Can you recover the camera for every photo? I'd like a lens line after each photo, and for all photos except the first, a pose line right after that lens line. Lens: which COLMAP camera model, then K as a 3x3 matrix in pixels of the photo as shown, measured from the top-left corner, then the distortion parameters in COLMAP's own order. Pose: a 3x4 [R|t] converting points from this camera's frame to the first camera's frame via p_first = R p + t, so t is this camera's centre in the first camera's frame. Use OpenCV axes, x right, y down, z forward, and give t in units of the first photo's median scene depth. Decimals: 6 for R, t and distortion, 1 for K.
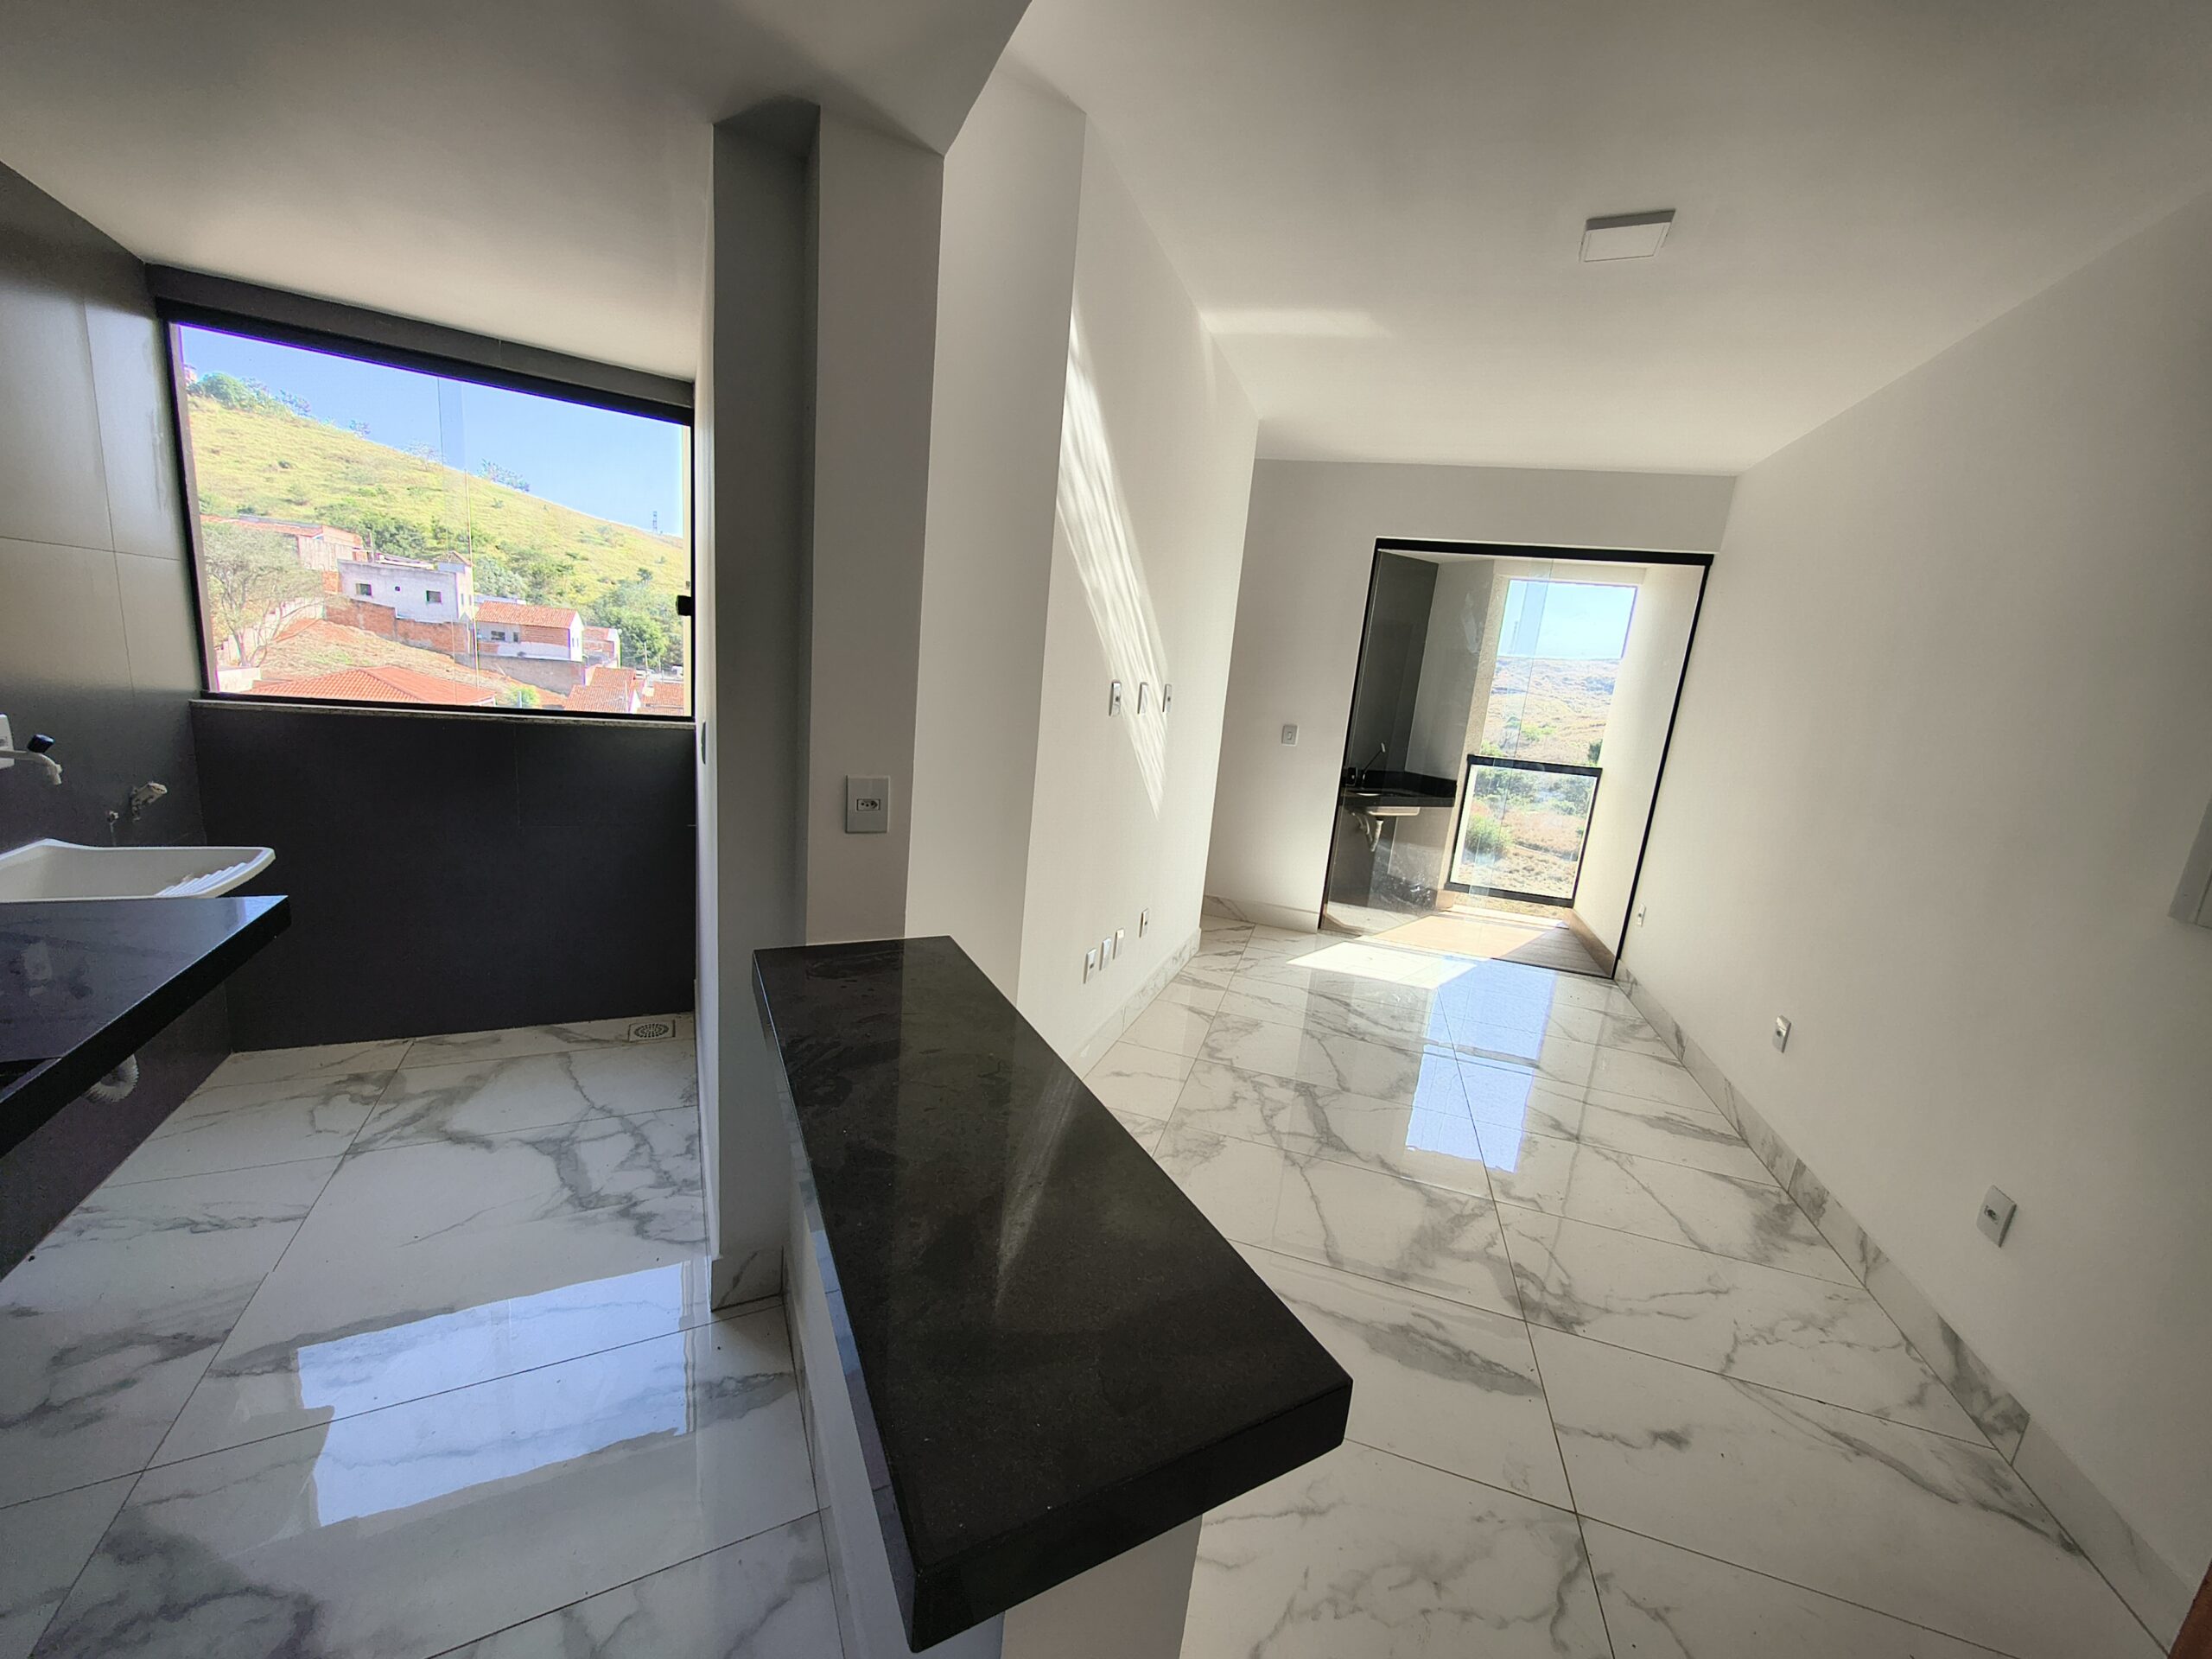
lens RADIAL K [[821.9, 0, 1112.9], [0, 821.9, 830.9], [0, 0, 1]] dist [-0.001111, -0.000032]
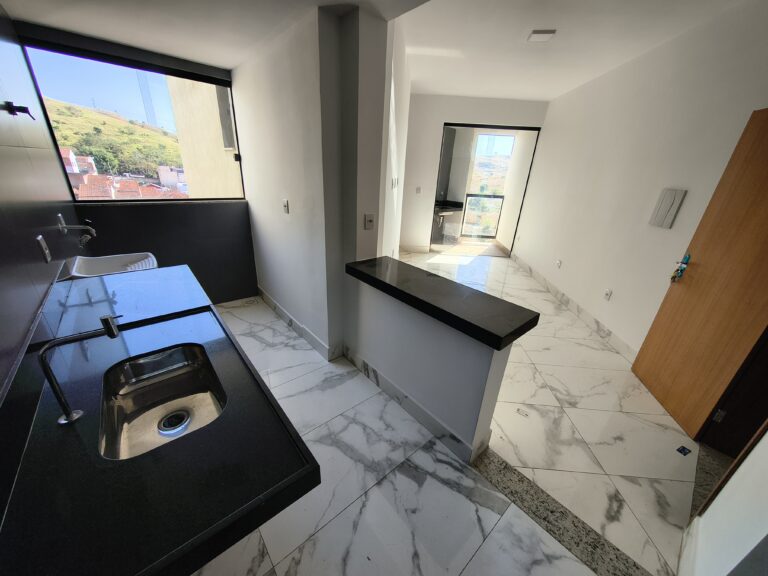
lens RADIAL K [[285.4, 0, 386.4], [0, 285.4, 288.5], [0, 0, 1]] dist [-0.001111, -0.000032]
pose [[0.973467, -0.124678, 0.191879, -0.231010], [0.080802, 0.971803, 0.221516, -0.007872], [-0.214087, -0.200135, 0.956093, -0.134322]]
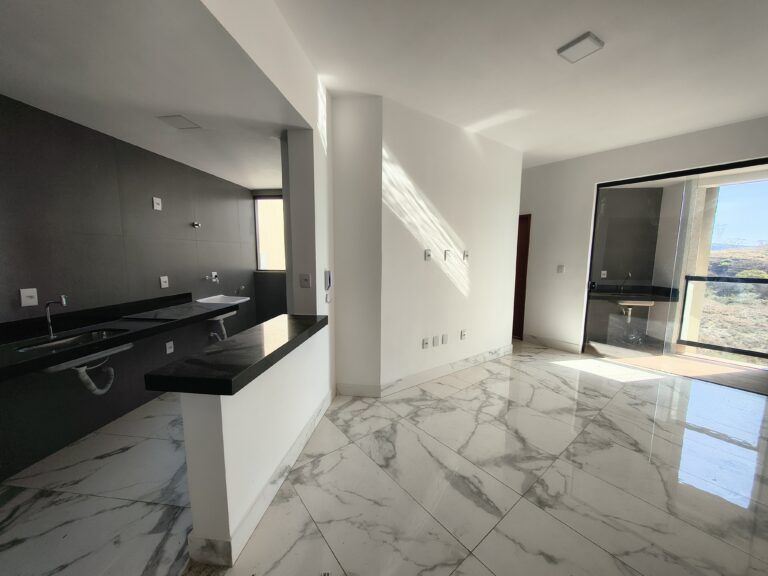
lens RADIAL K [[285.4, 0, 386.4], [0, 285.4, 288.5], [0, 0, 1]] dist [-0.001111, -0.000032]
pose [[0.821285, -0.021003, -0.570132, 0.386540], [-0.040480, 0.994658, -0.094954, 0.058053], [0.569080, 0.101064, 0.816048, 0.031455]]
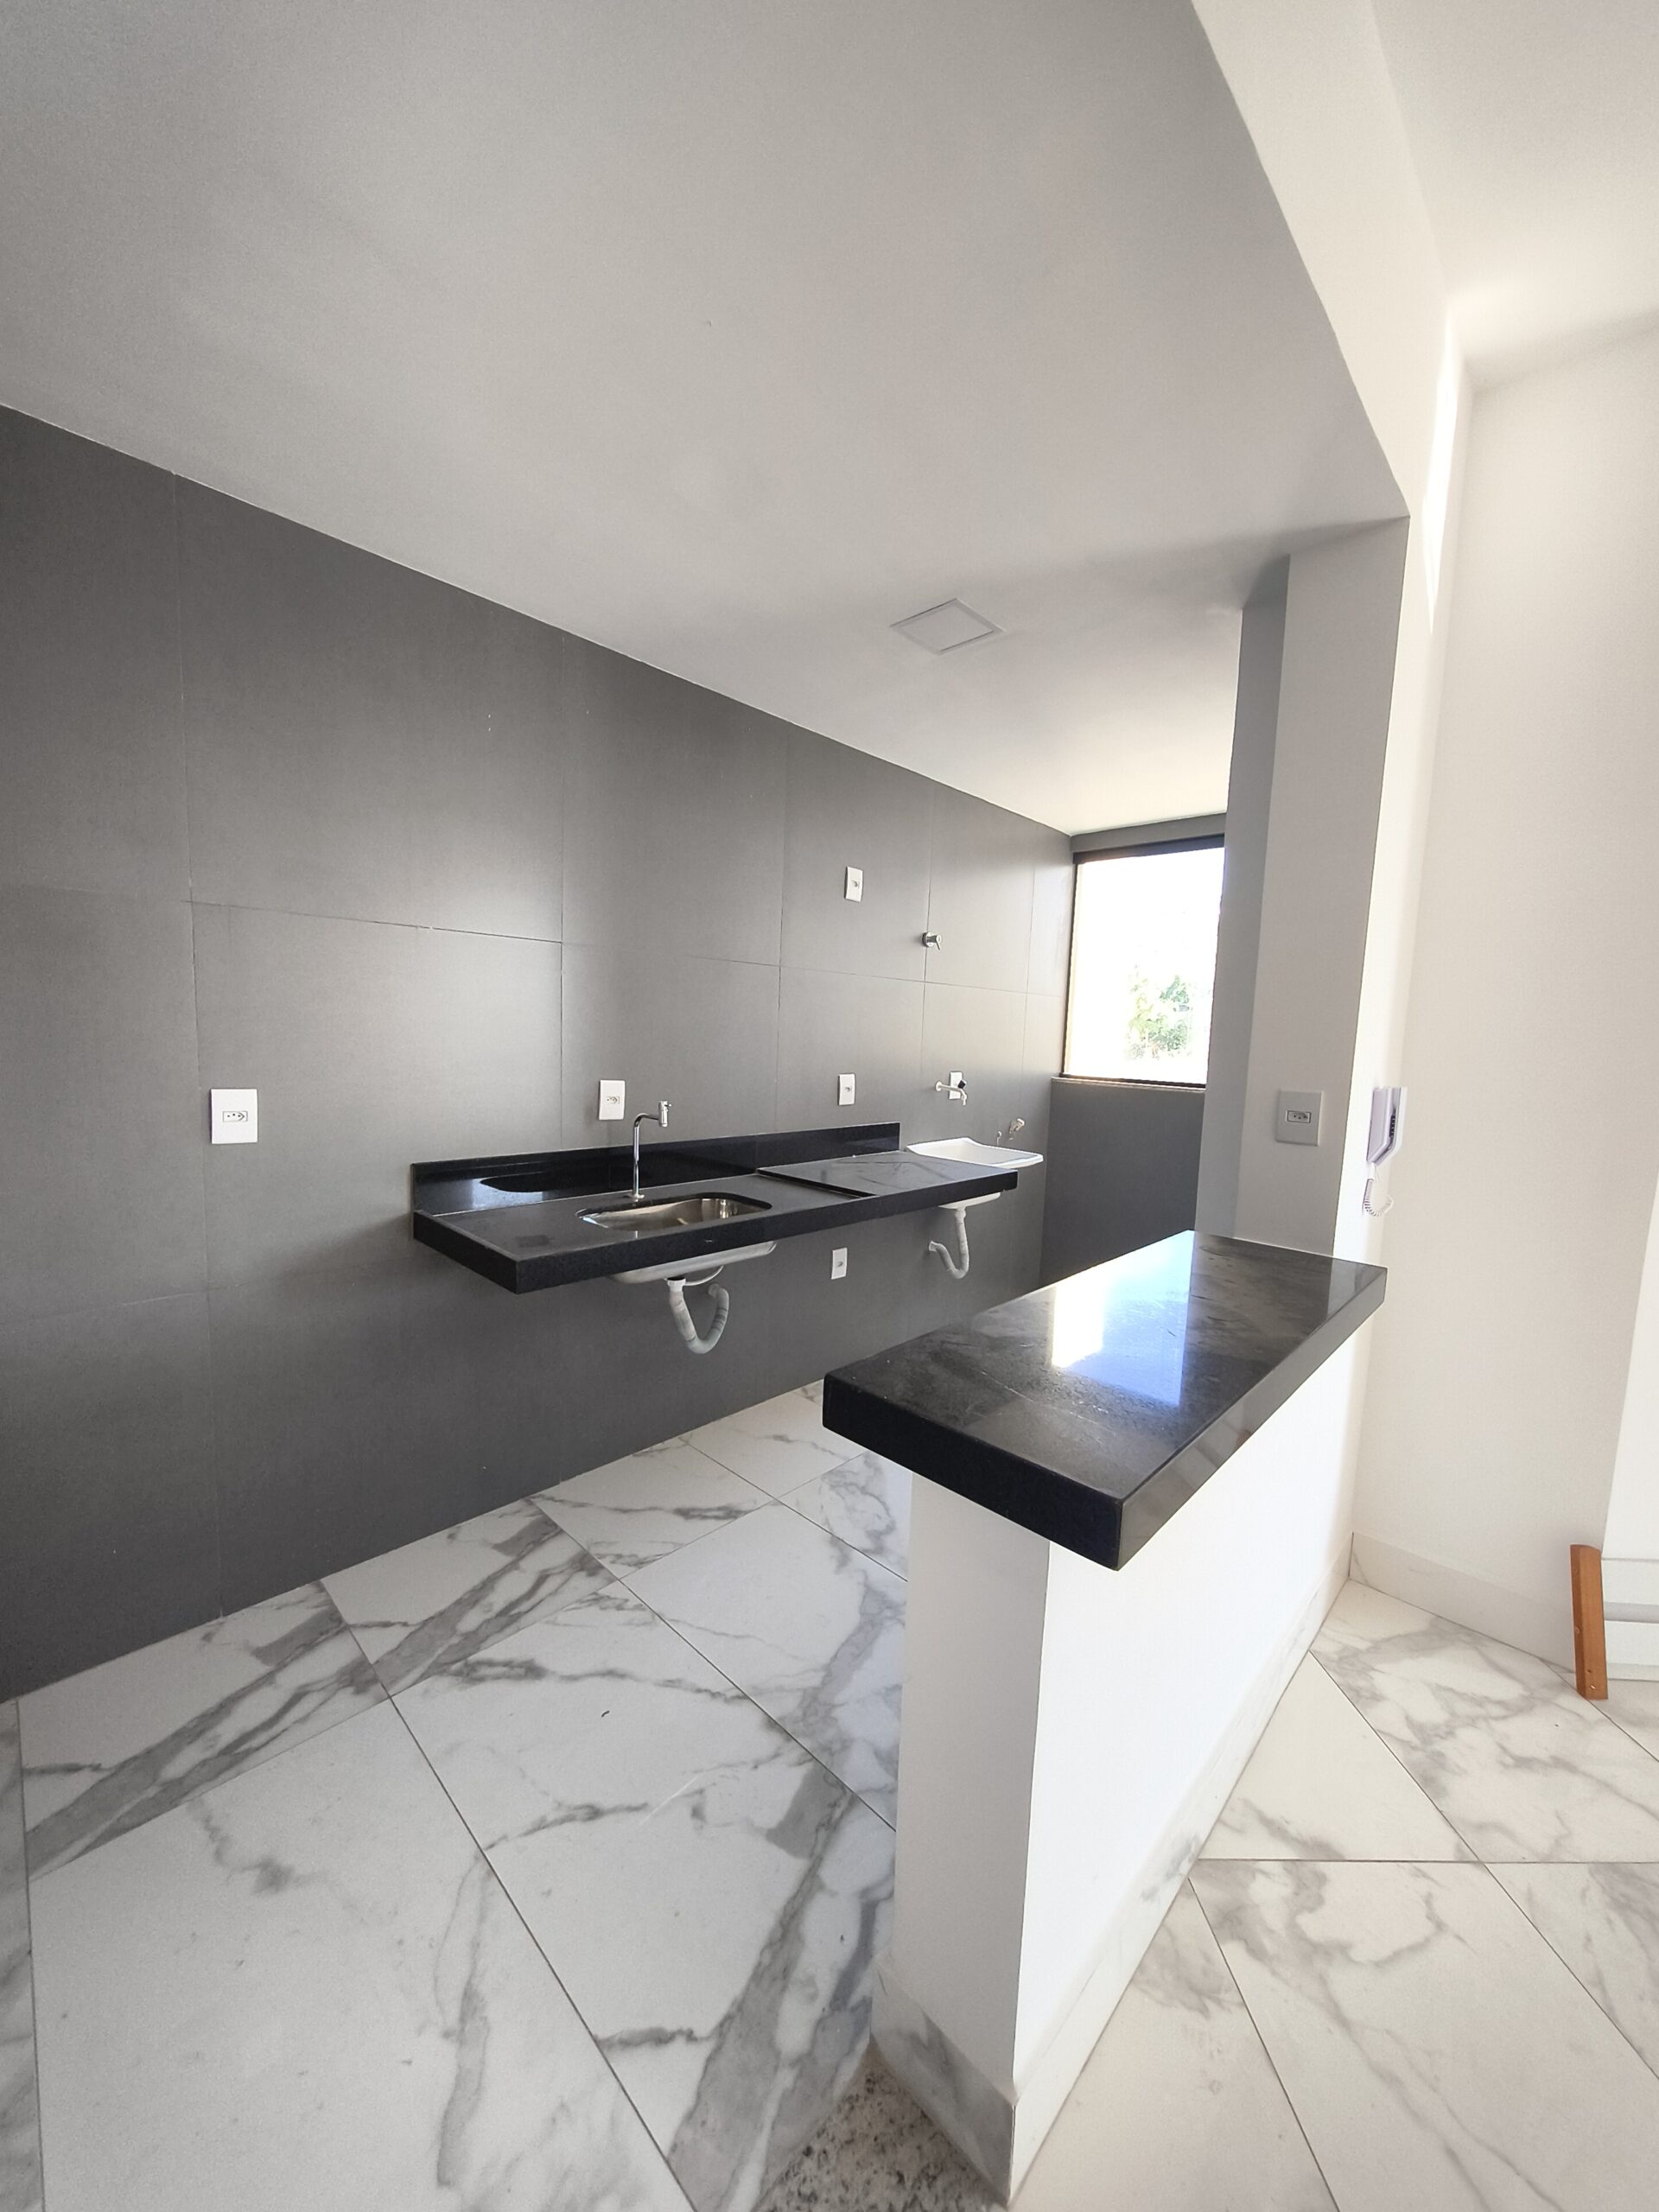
lens RADIAL K [[821.9, 0, 827.7], [0, 821.9, 1112.7], [0, 0, 1]] dist [-0.001111, -0.000032]
pose [[0.312524, 0.012045, -0.949833, 0.239667], [-0.191779, 0.980129, -0.050672, 0.061454], [0.930349, 0.197994, 0.308624, 0.045260]]
